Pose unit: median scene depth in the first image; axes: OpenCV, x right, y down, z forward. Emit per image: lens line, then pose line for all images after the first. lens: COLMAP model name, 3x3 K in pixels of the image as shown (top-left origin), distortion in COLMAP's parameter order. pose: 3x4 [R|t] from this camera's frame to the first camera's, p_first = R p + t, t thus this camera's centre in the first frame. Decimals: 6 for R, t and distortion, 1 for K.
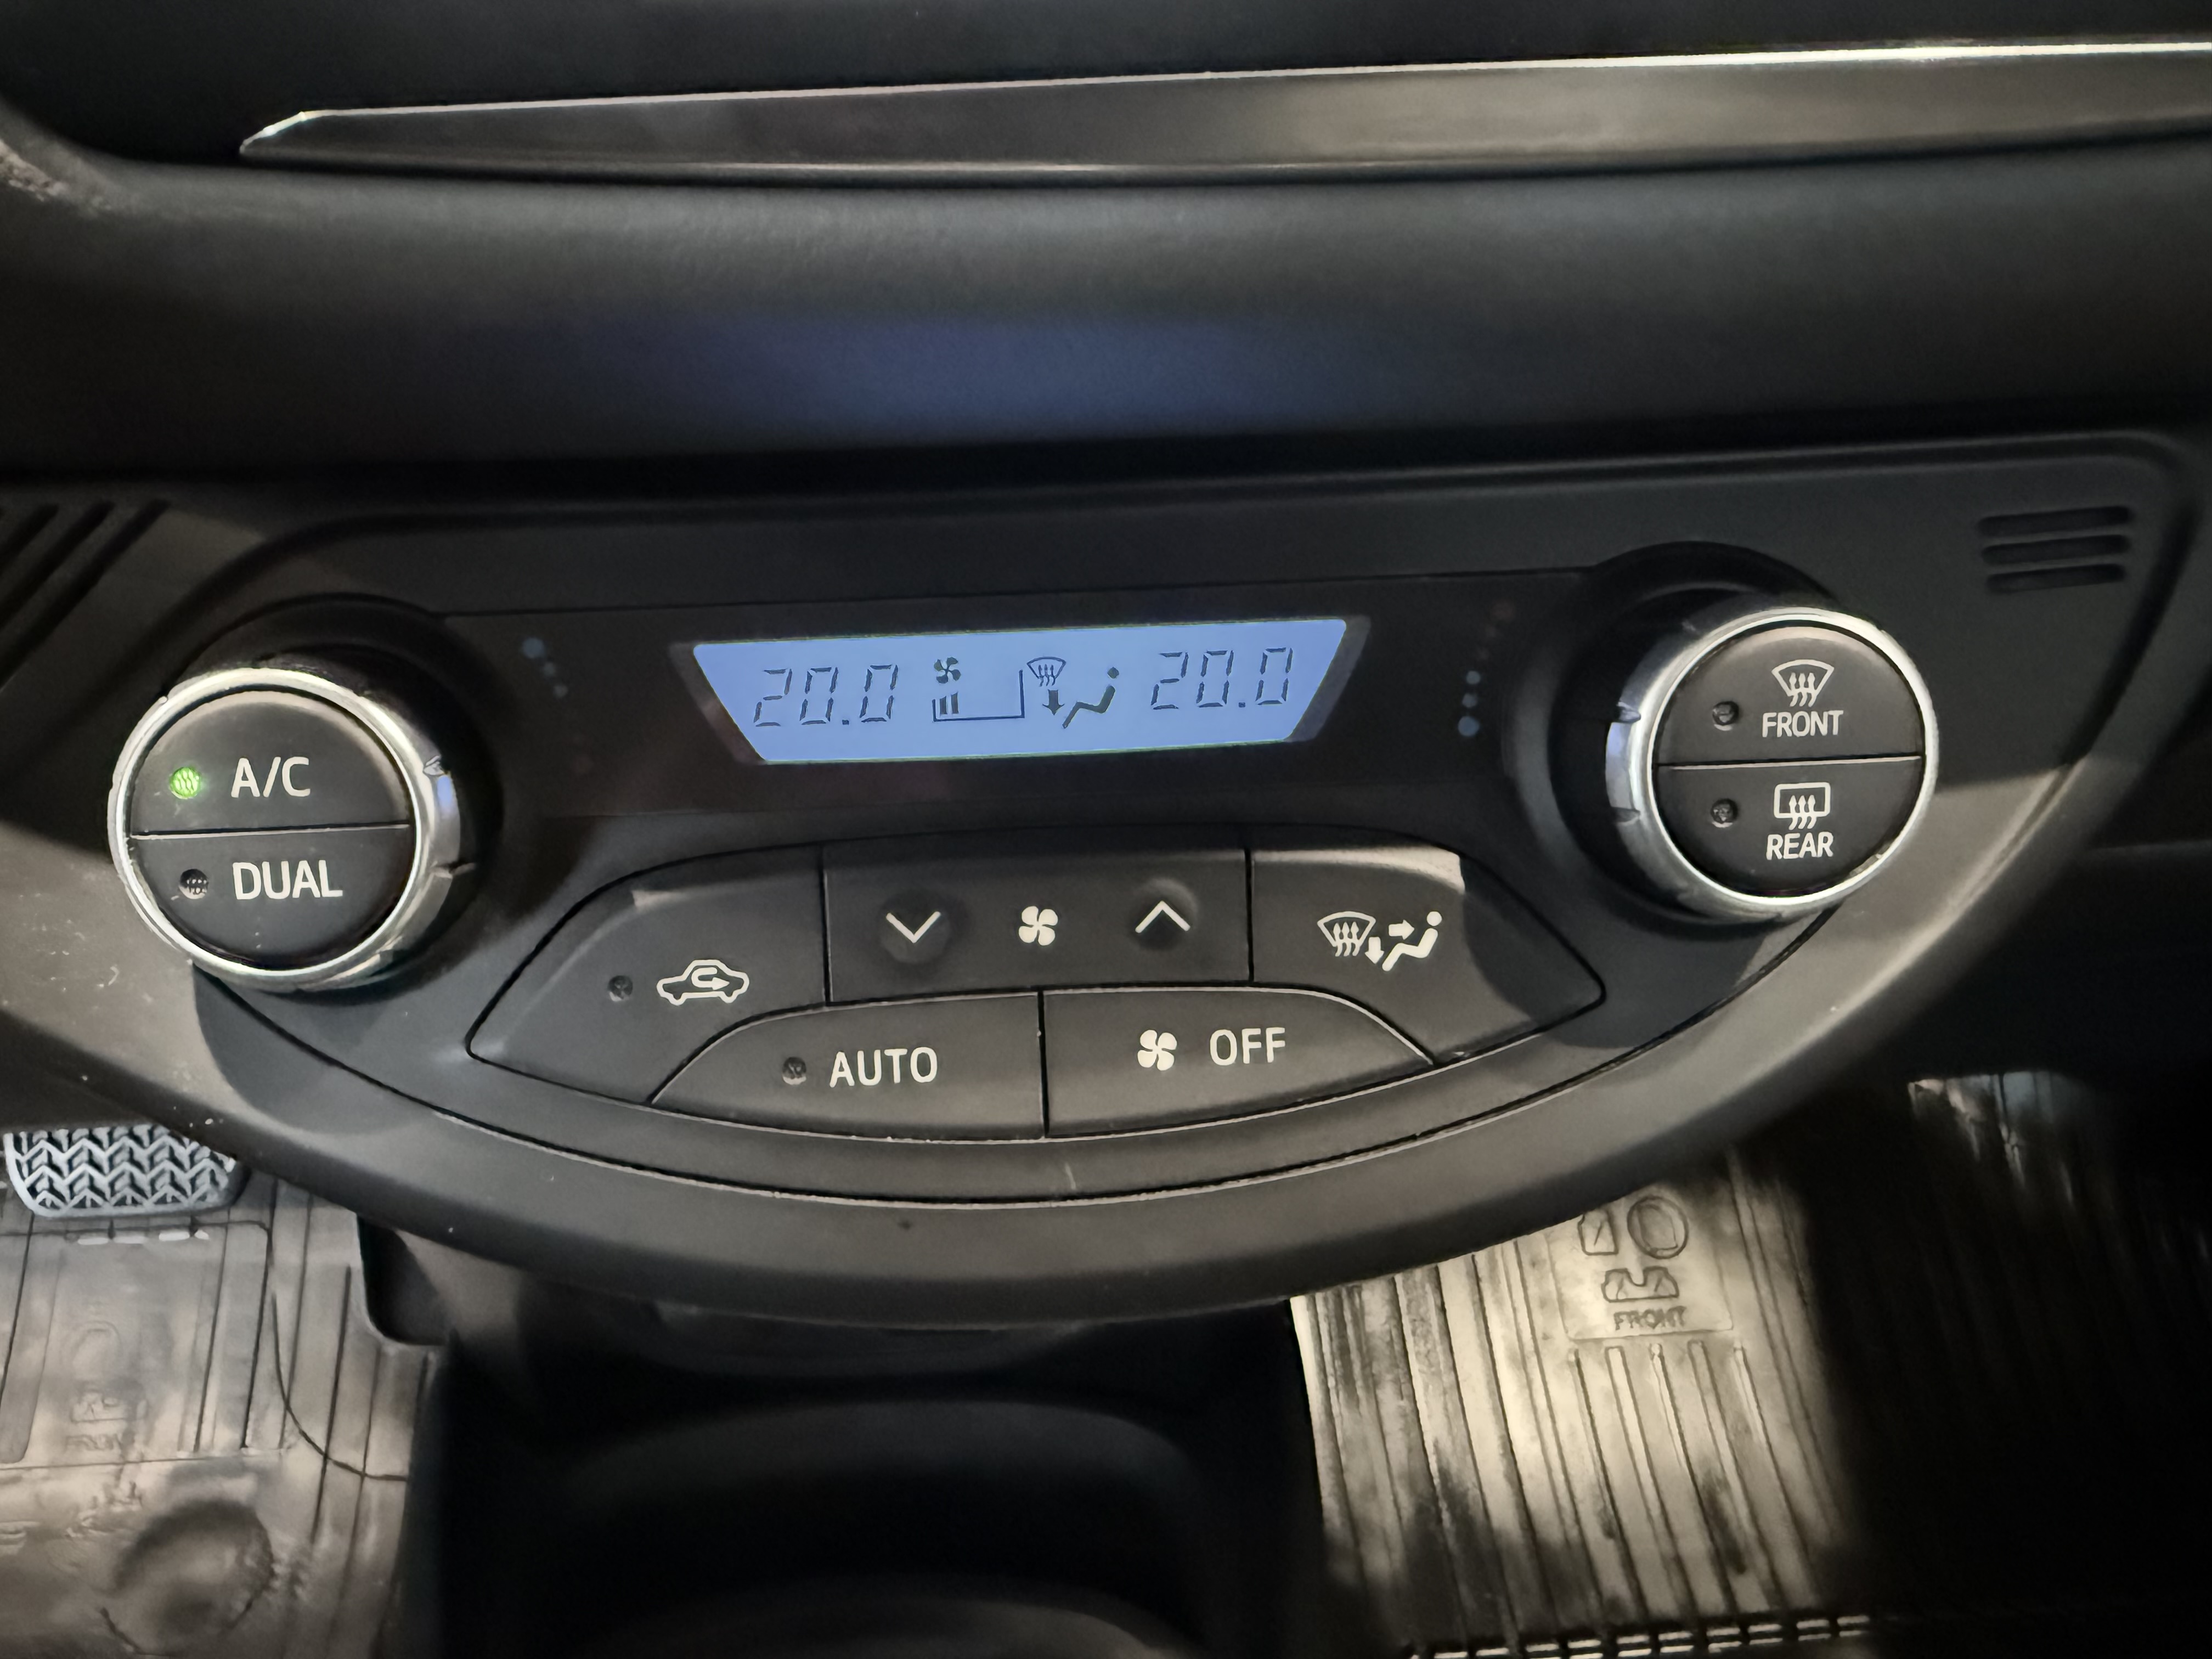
lens RADIAL K [[1610.5, 0, 1020.4], [0, 1610.5, 829.9], [0, 0, 1]] dist [-0.000225, 0.001640]
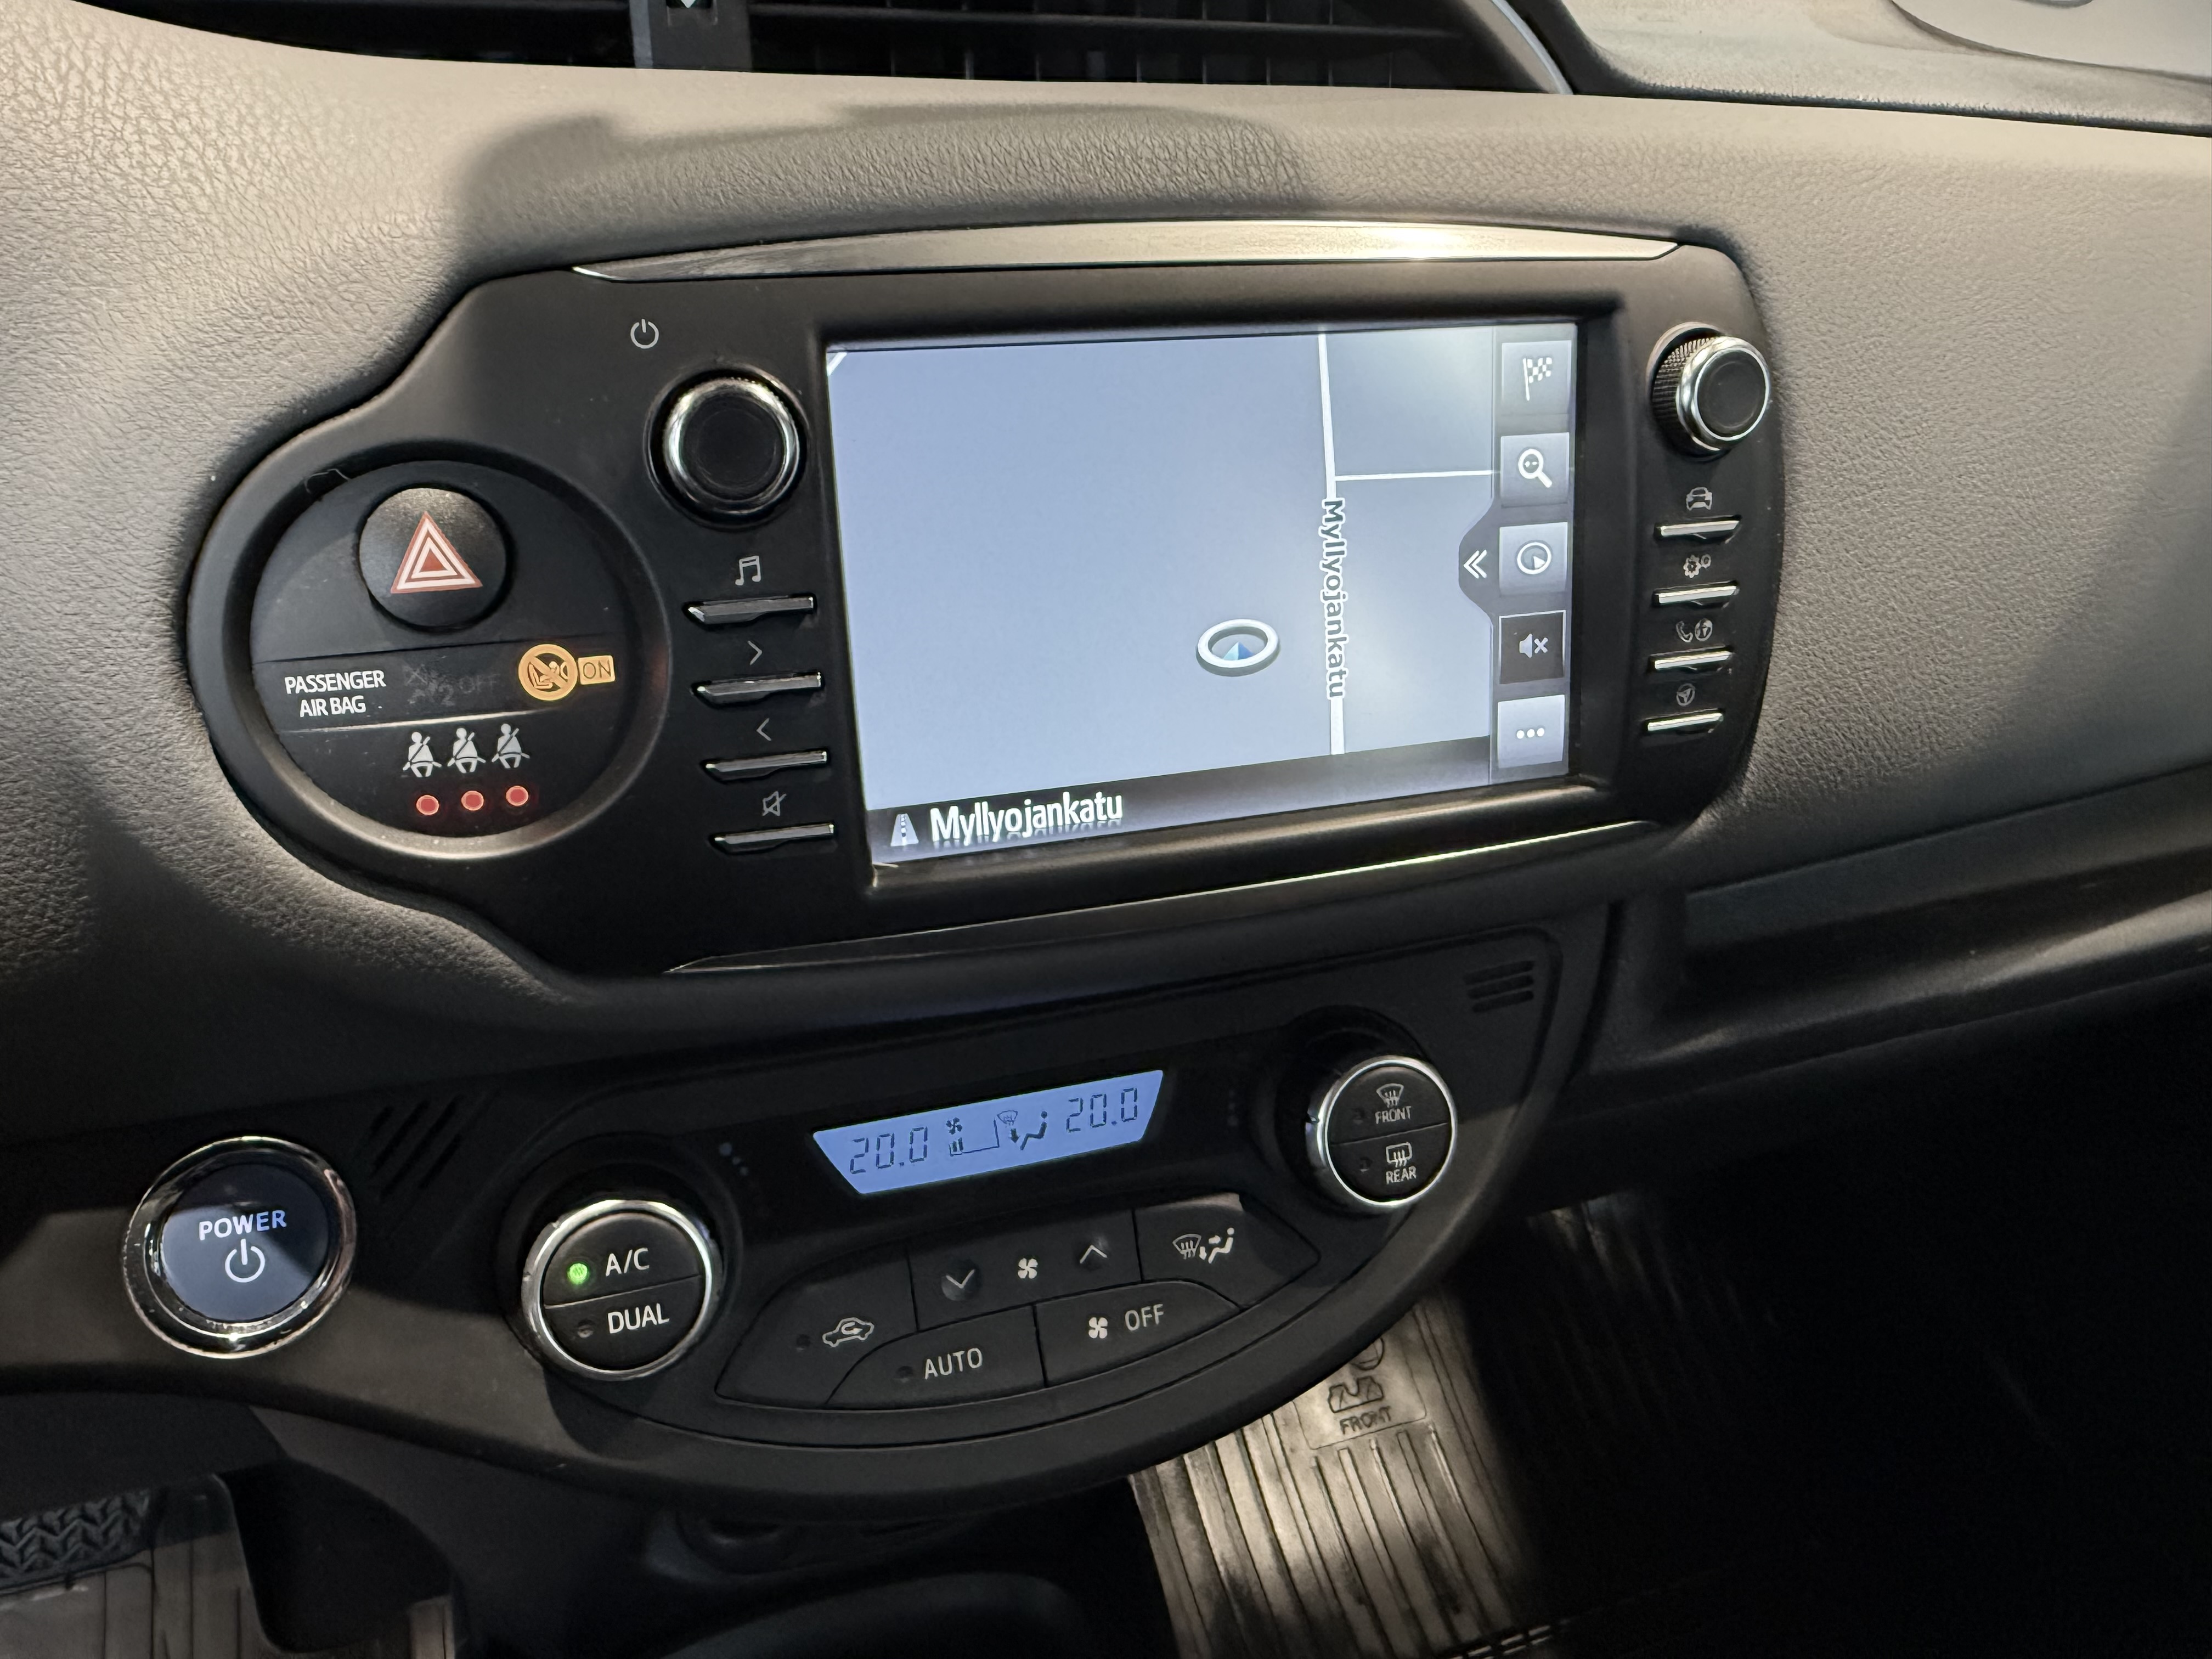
lens RADIAL K [[1465.6, 0, 1096.5], [0, 1465.6, 804.5], [0, 0, 1]] dist [0.002516, -0.000344]
pose [[0.967330, -0.080391, 0.240438, -0.255150], [0.114706, 0.984550, -0.132299, -0.216648], [-0.226087, 0.155557, 0.961606, -0.661591]]
